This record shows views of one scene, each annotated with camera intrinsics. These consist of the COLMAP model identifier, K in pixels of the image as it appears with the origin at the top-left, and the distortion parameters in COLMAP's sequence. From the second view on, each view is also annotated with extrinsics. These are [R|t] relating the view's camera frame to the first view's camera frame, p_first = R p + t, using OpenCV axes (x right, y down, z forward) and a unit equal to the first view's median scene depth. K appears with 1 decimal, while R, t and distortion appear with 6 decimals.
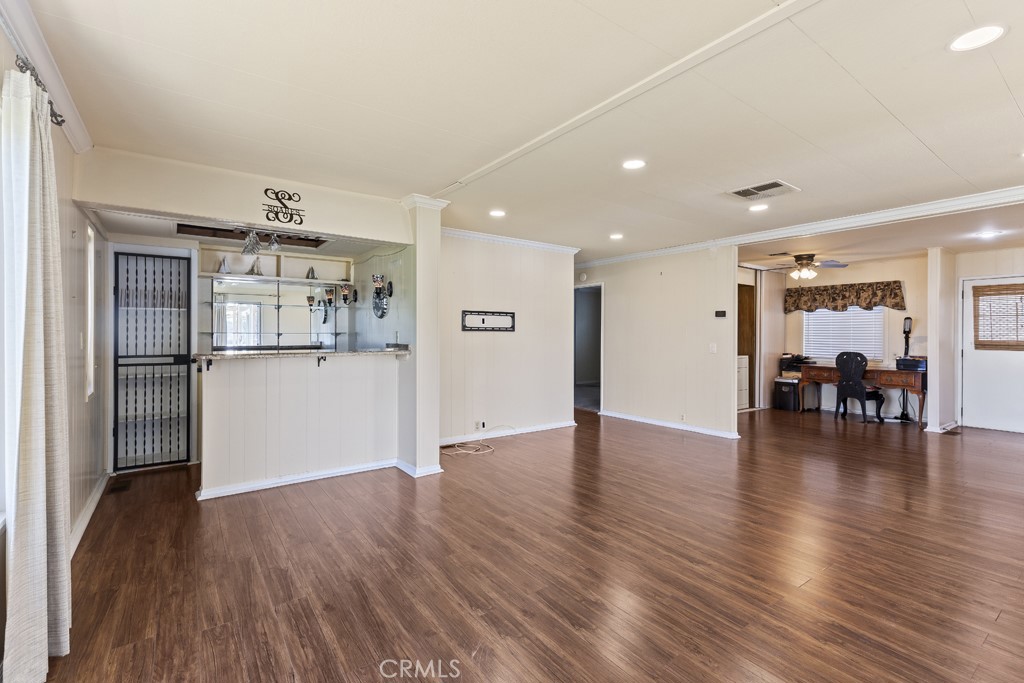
lens RADIAL K [[462.0, 0, 513.3], [0, 462.0, 339.3], [0, 0, 1]] dist [0.004737, 0.001001]
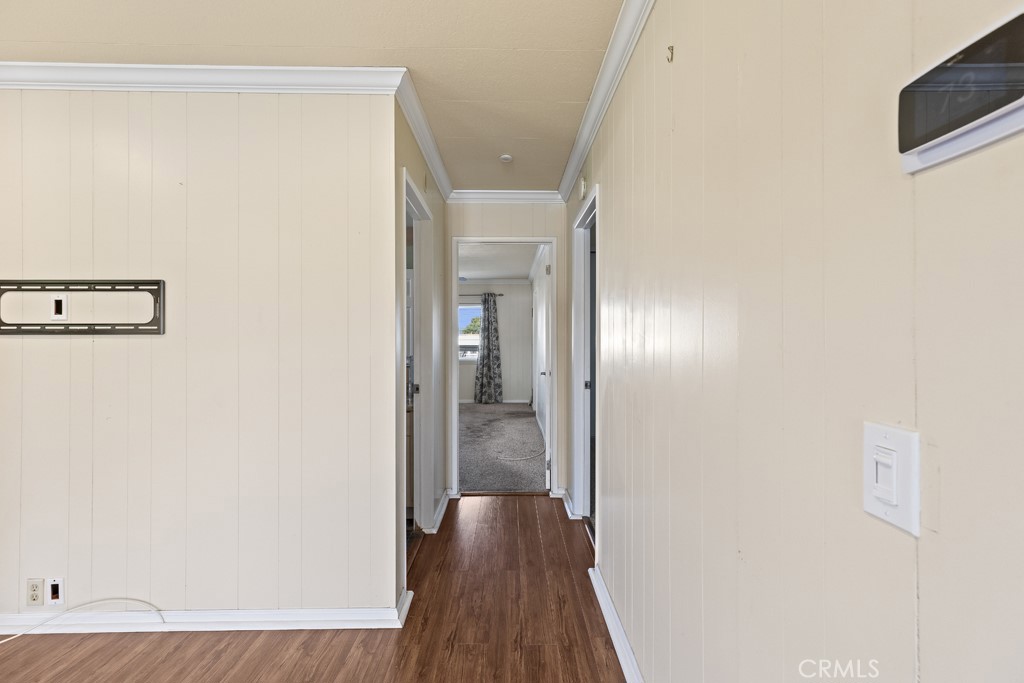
lens RADIAL K [[462.0, 0, 512.3], [0, 462.0, 341.0], [0, 0, 1]] dist [0.004737, 0.001001]
pose [[0.812473, -0.002753, -0.582992, 0.443621], [-0.000107, 0.999988, -0.004871, -0.010880], [0.582998, 0.004020, 0.812463, 0.910841]]
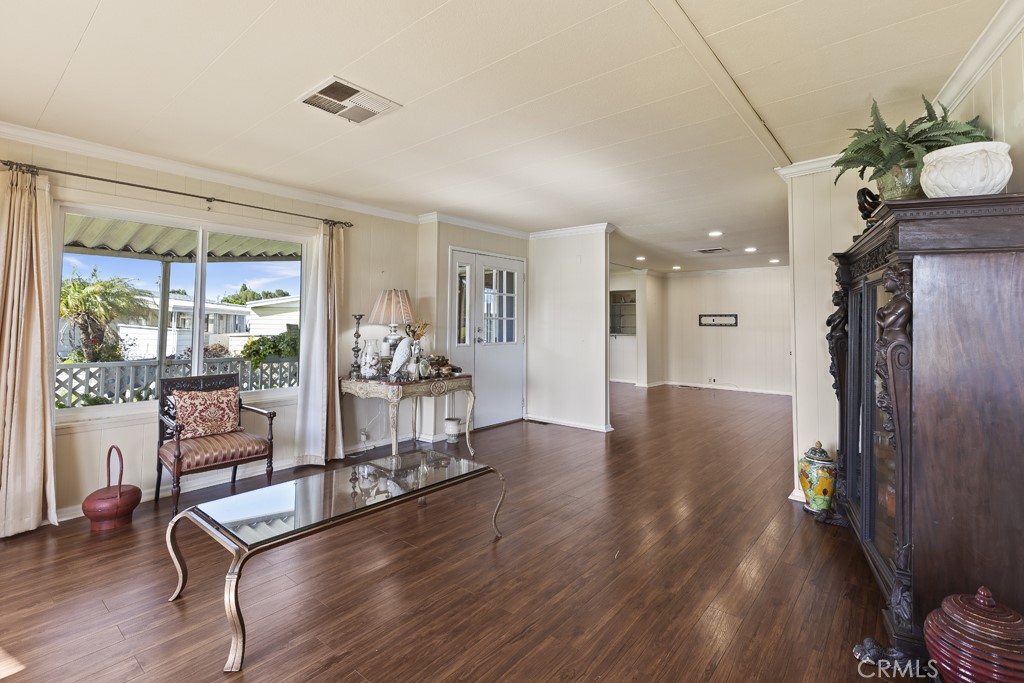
lens RADIAL K [[462.0, 0, 502.6], [0, 462.0, 301.7], [0, 0, 1]] dist [0.004737, 0.001001]
pose [[0.223661, -0.045069, -0.973624, 1.459020], [-0.020592, 0.998489, -0.050950, -0.004281], [0.974449, 0.031445, 0.222395, -0.164928]]
